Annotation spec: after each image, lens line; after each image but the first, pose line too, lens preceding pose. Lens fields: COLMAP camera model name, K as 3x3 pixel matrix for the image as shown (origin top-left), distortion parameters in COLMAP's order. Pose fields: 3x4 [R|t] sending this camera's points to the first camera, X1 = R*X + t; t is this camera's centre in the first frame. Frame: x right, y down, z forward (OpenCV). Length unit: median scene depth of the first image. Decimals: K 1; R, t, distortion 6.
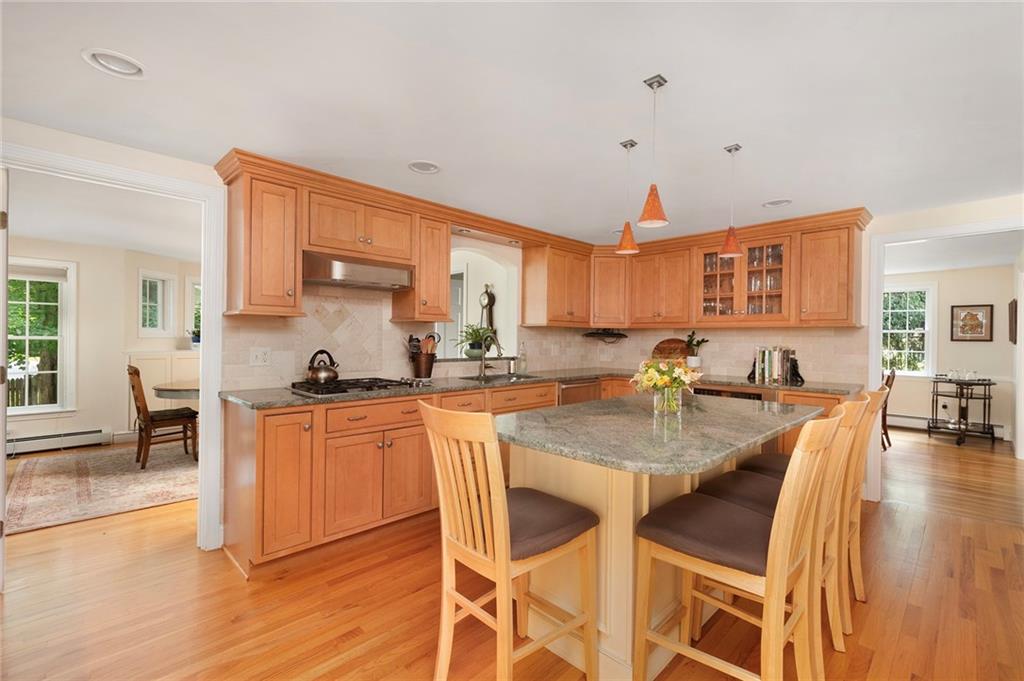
lens RADIAL K [[444.9, 0, 512.0], [0, 444.9, 340.5], [0, 0, 1]] dist [-0.000251, -0.000023]
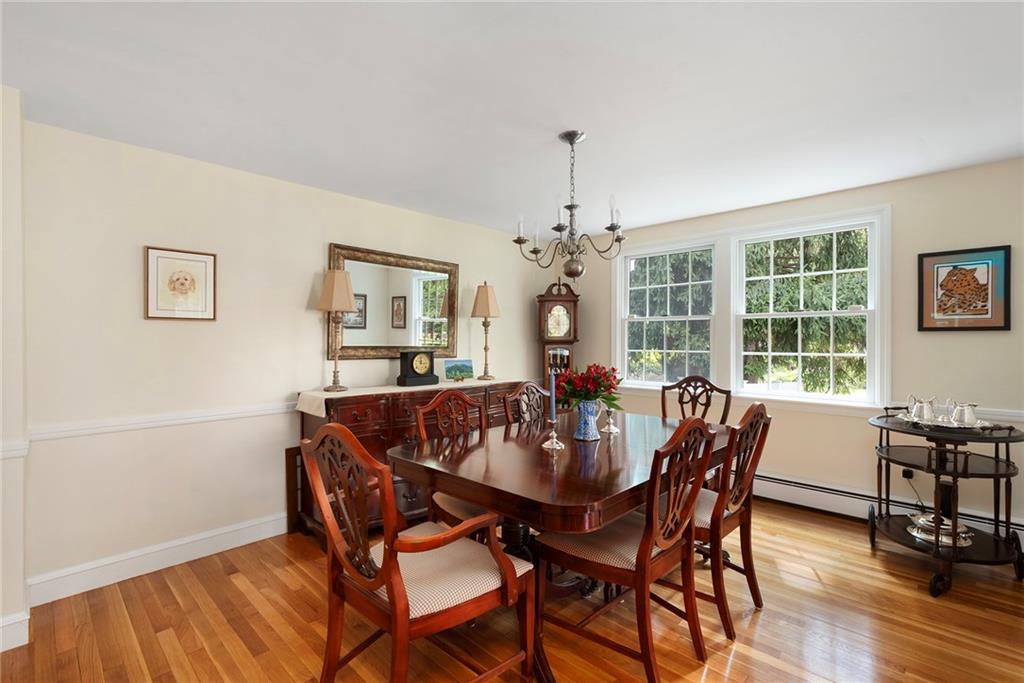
lens RADIAL K [[461.0, 0, 512.0], [0, 461.0, 341.5], [0, 0, 1]] dist [-0.001265, -0.000172]
pose [[0.999436, -0.013288, 0.030838, 0.599587], [0.013348, 0.999909, -0.001734, 0.007840], [-0.030812, 0.002144, 0.999523, 0.584043]]
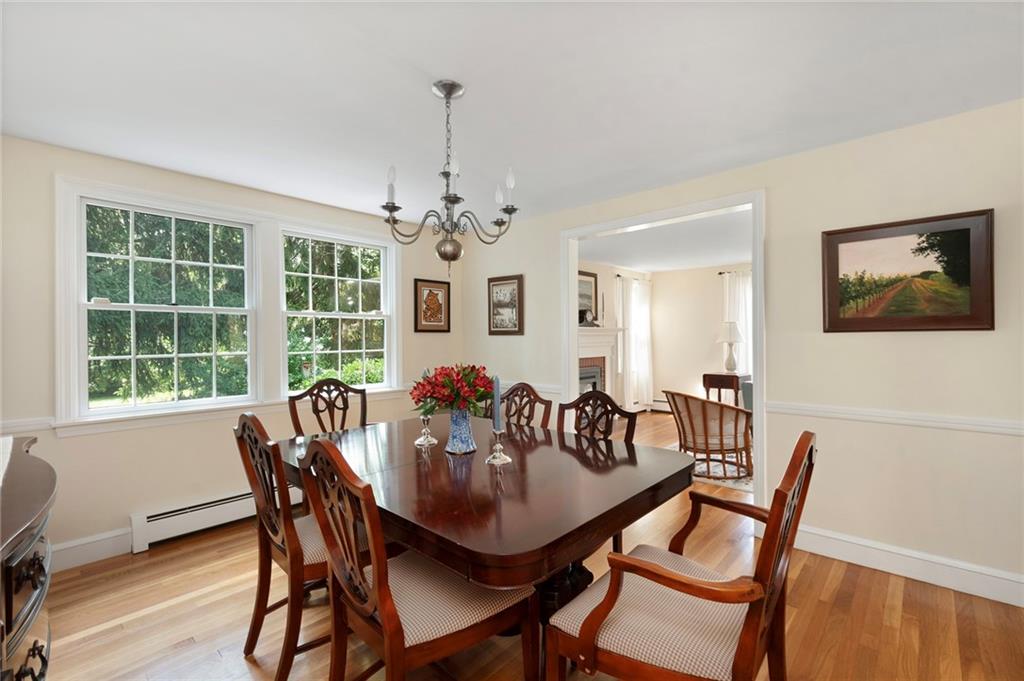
lens RADIAL K [[461.0, 0, 512.0], [0, 461.0, 340.5], [0, 0, 1]] dist [-0.001265, -0.000172]
pose [[-0.061585, -0.017266, 0.997952, 0.323981], [0.009673, 0.999793, 0.017895, 0.003101], [-0.998055, 0.010755, -0.061405, 0.976305]]
